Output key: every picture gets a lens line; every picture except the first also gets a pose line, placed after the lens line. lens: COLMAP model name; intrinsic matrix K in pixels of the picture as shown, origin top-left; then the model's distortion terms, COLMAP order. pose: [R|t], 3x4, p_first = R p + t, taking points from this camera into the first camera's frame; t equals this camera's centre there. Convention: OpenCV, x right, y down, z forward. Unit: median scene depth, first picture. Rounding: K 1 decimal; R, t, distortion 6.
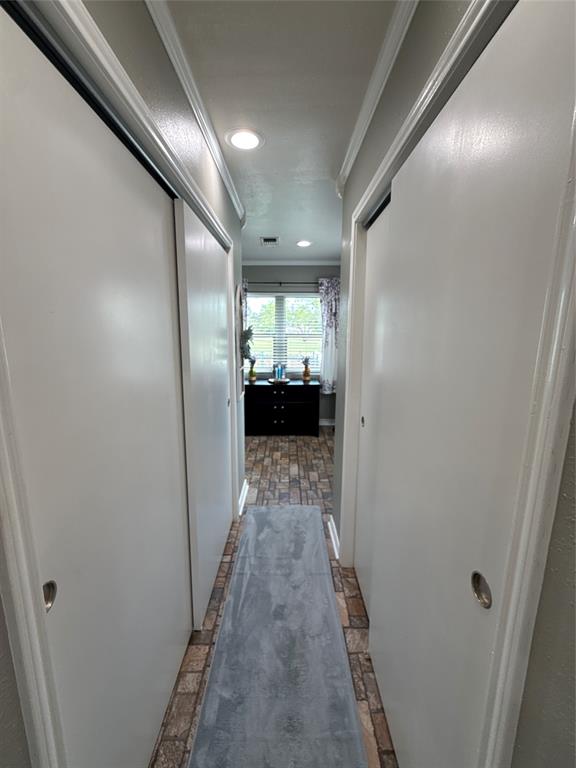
lens RADIAL K [[307.1, 0, 288.0], [0, 307.1, 384.0], [0, 0, 1]] dist [0.000187, -0.000425]
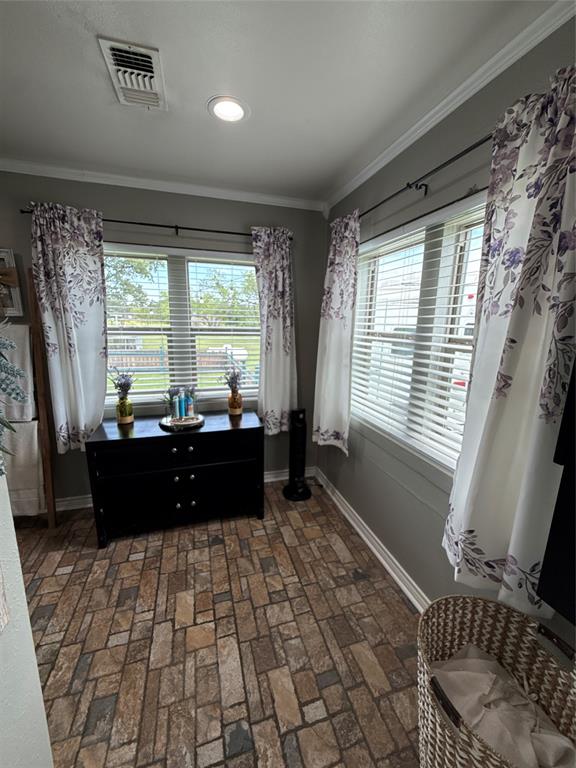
lens RADIAL K [[307.1, 0, 288.0], [0, 307.1, 384.0], [0, 0, 1]] dist [0.000187, -0.000425]
pose [[0.956942, -0.045302, 0.286722, -0.005006], [0.037524, 0.998765, 0.032569, -0.082788], [-0.287843, -0.020408, 0.957460, 0.460572]]
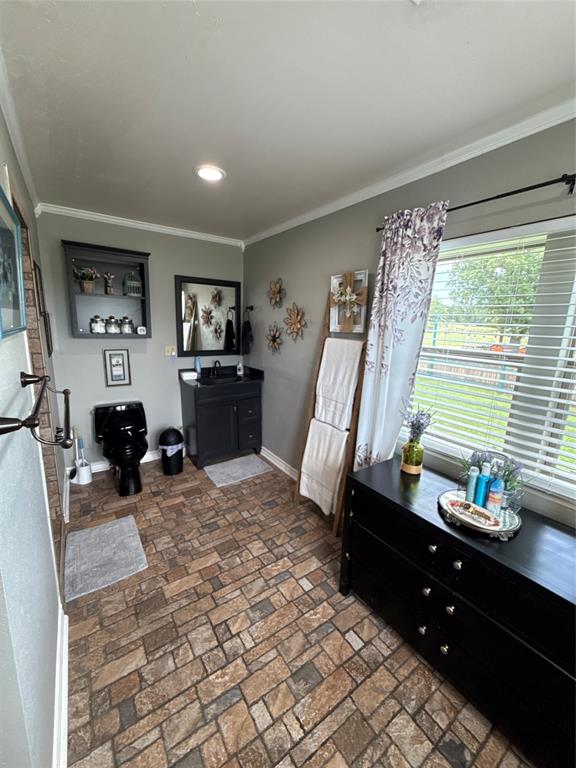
lens RADIAL K [[307.1, 0, 288.0], [0, 307.1, 384.0], [0, 0, 1]] dist [0.000187, -0.000425]
pose [[0.565557, 0.178550, -0.805149, 0.089142], [-0.182319, 0.979196, 0.089081, -0.128794], [0.804304, 0.096414, 0.586344, 0.656421]]
